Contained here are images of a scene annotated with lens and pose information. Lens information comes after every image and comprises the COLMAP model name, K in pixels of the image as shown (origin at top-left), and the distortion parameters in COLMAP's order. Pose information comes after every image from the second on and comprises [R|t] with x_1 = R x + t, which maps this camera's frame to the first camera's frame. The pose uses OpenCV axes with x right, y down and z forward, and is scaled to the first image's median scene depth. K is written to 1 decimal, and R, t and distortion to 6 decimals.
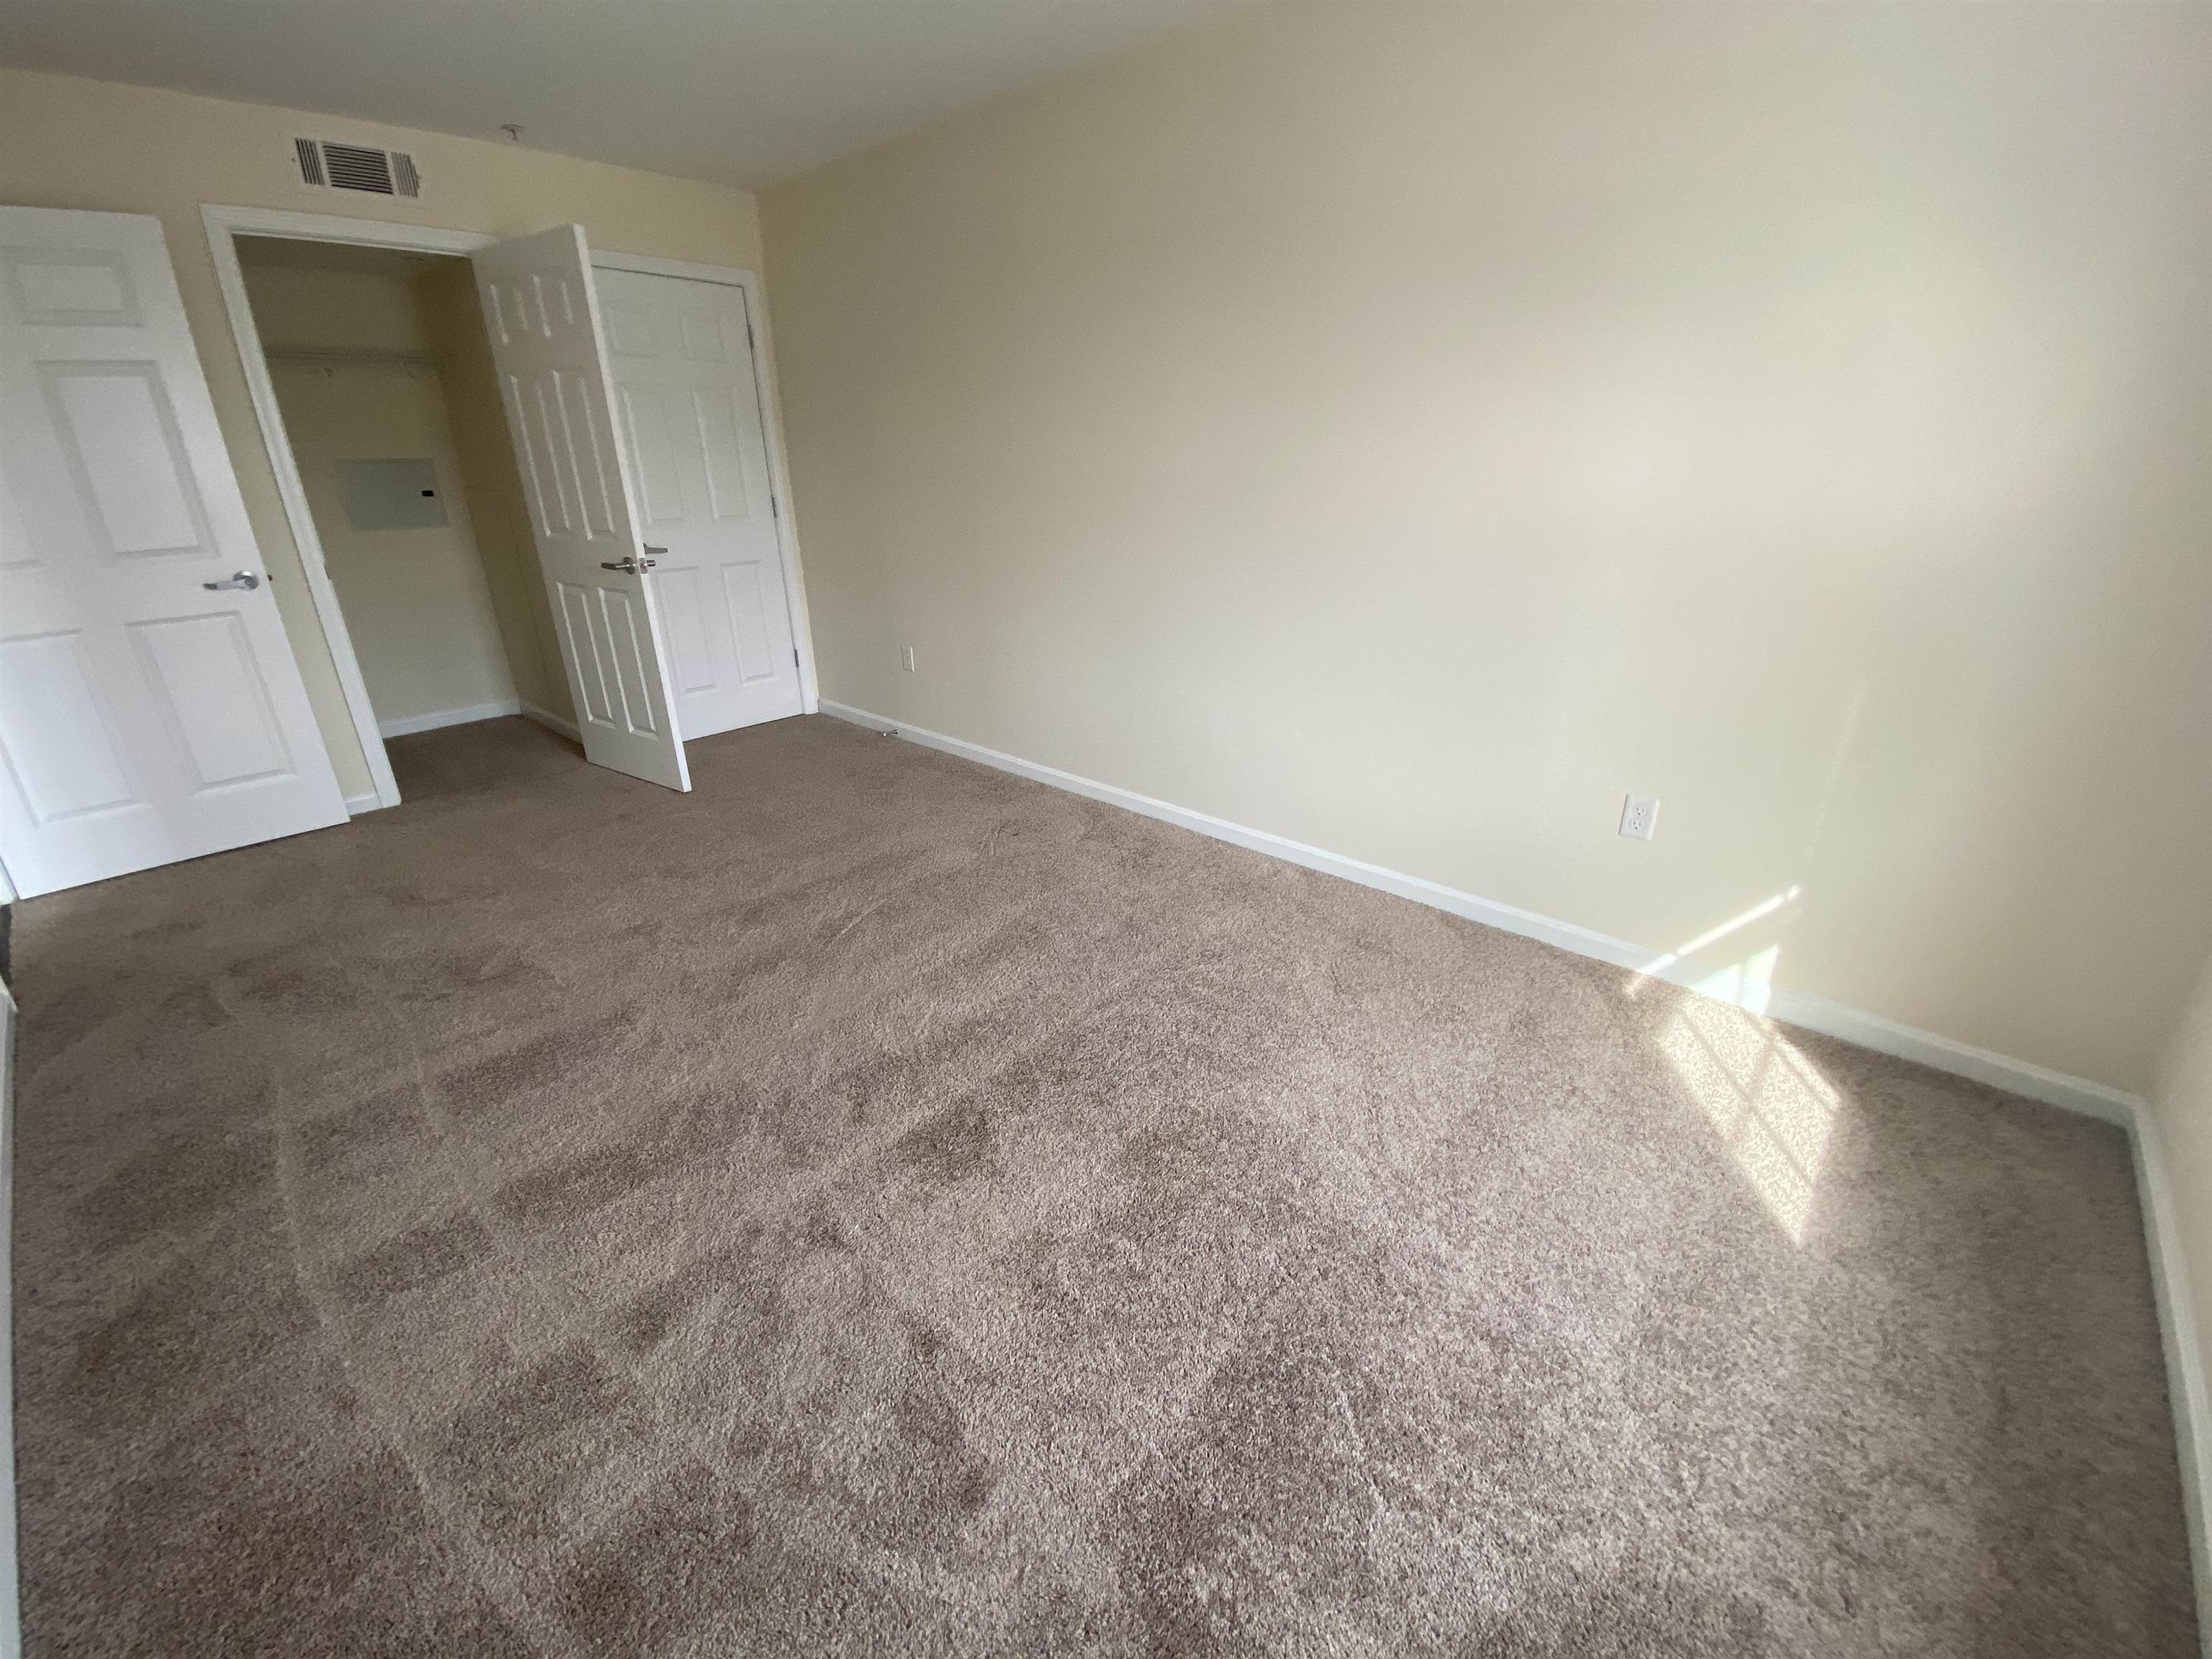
lens RADIAL K [[895.0, 0, 1105.0], [0, 895.0, 824.1], [0, 0, 1]] dist [0.032112, -0.023645]
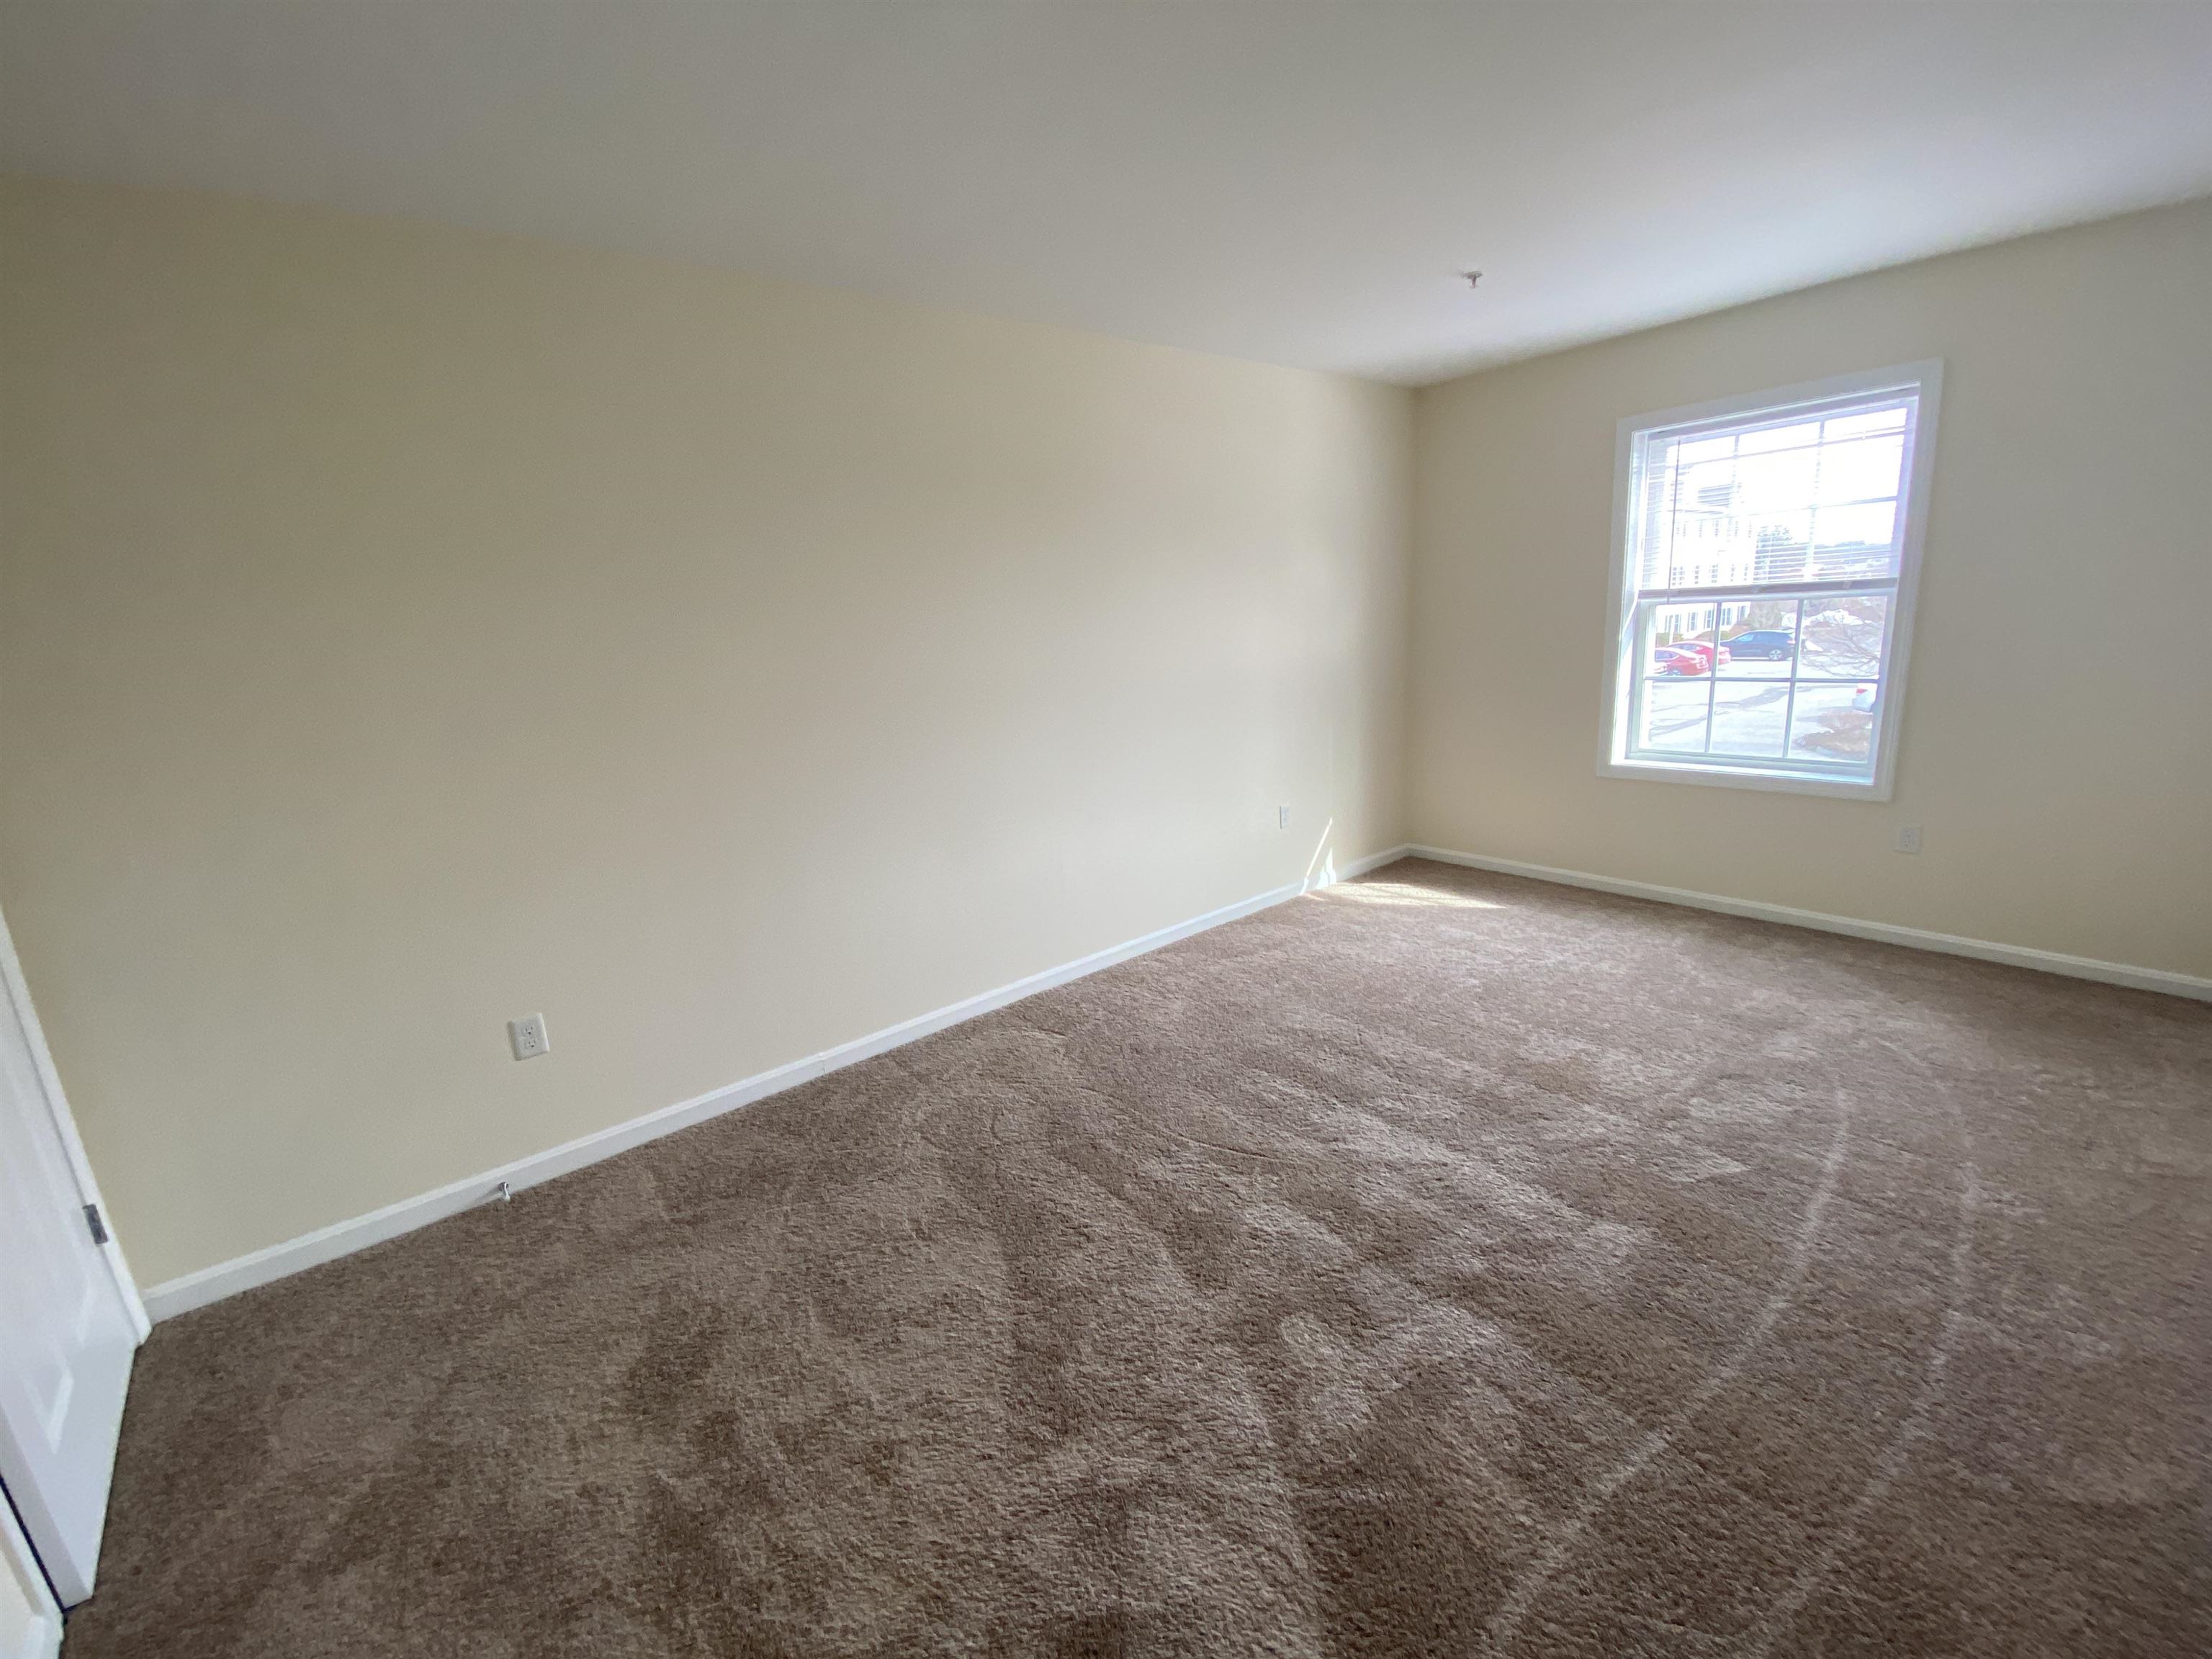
lens RADIAL K [[895.0, 0, 1105.0], [0, 895.0, 824.1], [0, 0, 1]] dist [0.032112, -0.023645]
pose [[0.147379, -0.222441, 0.963742, -1.283396], [0.435023, 0.889655, 0.138816, -0.422473], [-0.888276, 0.398792, 0.227884, 0.956896]]
